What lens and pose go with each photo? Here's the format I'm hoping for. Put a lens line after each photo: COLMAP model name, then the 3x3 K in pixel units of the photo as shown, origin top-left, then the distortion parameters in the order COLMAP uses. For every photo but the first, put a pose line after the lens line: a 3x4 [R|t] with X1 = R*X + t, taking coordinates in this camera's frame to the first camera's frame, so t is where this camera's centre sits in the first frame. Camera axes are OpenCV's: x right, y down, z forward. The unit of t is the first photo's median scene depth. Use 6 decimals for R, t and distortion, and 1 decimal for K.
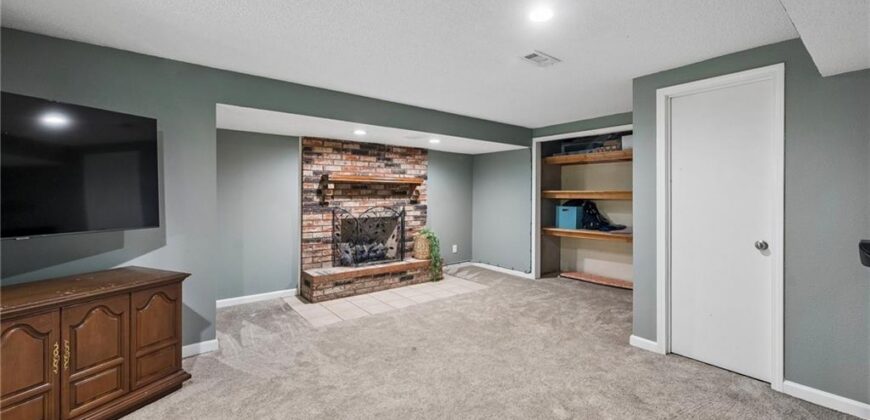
lens RADIAL K [[348.6, 0, 434.9], [0, 348.6, 198.3], [0, 0, 1]] dist [-0.000238, -0.000093]
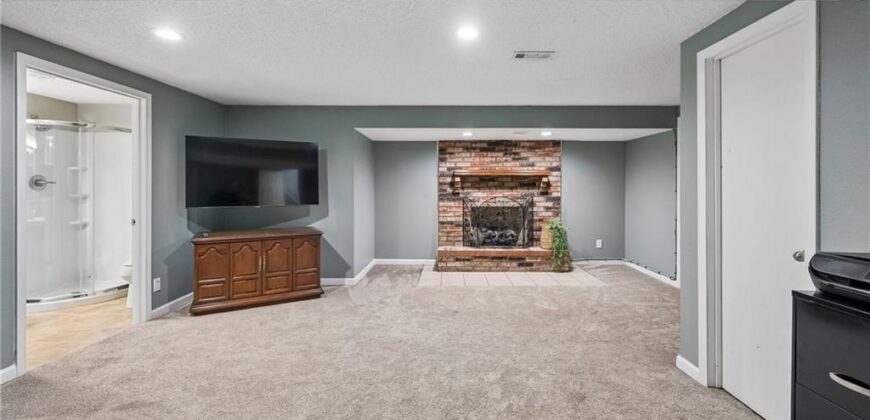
lens RADIAL K [[345.0, 0, 436.8], [0, 345.0, 191.2], [0, 0, 1]] dist [0.000669, 0.000035]
pose [[0.787559, 0.004795, -0.616220, 0.372124], [-0.003813, 0.999989, 0.002908, 0.003382], [0.616227, 0.000059, 0.787568, 0.003656]]
